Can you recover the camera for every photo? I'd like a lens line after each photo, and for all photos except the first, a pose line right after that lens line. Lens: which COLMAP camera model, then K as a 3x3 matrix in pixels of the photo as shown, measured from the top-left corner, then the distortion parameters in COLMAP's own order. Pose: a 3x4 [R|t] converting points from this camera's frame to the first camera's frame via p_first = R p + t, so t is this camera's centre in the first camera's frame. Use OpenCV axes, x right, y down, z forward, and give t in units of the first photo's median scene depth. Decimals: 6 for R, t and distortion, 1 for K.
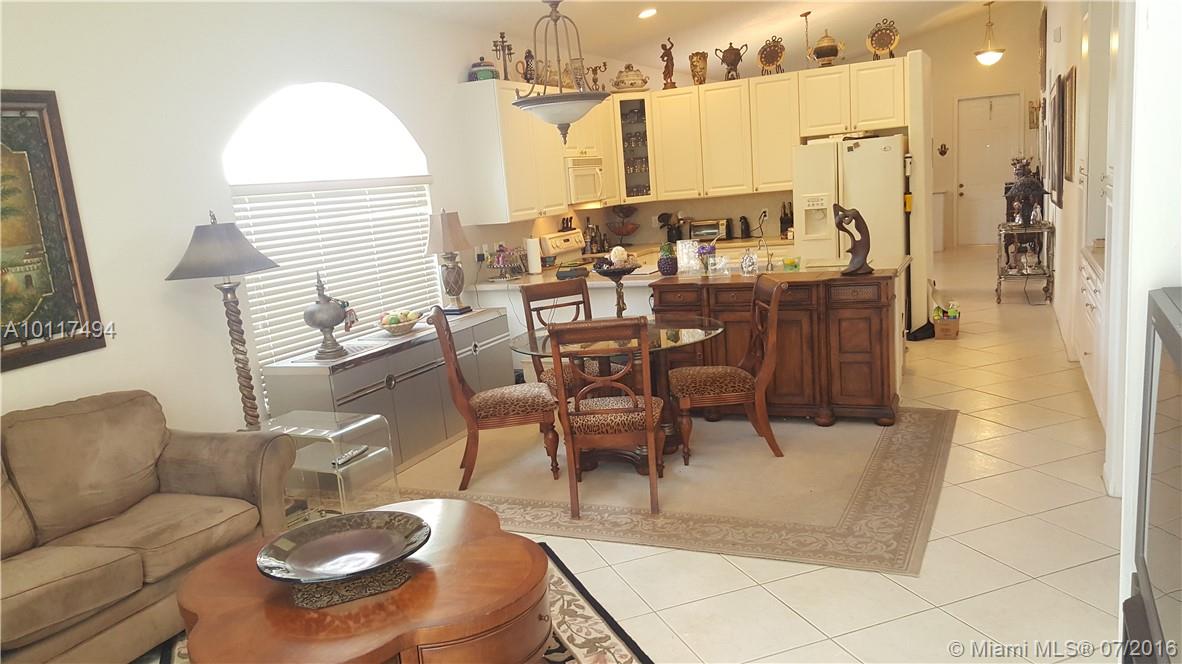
lens RADIAL K [[870.7, 0, 587.4], [0, 870.7, 349.3], [0, 0, 1]] dist [0.177606, -0.324391]
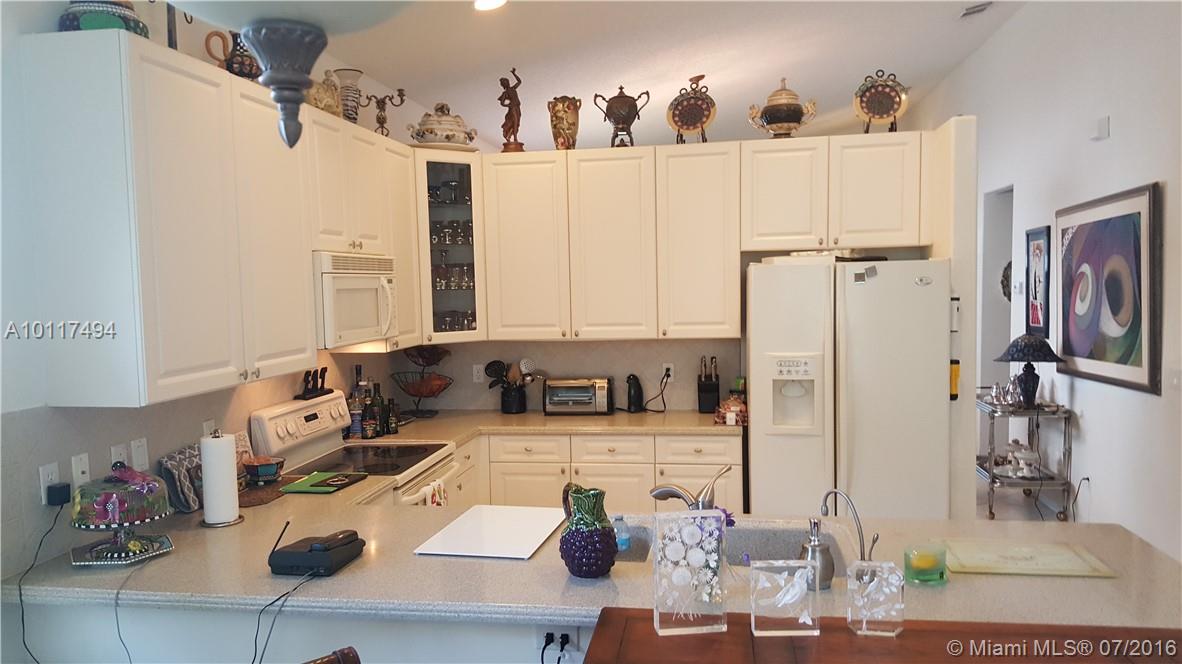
lens RADIAL K [[870.7, 0, 587.4], [0, 870.7, 349.3], [0, 0, 1]] dist [0.177606, -0.324391]
pose [[0.962864, 0.044021, 0.266374, -0.008216], [-0.010071, 0.991788, -0.127499, -0.096794], [-0.269799, 0.120082, 0.955400, 0.464316]]
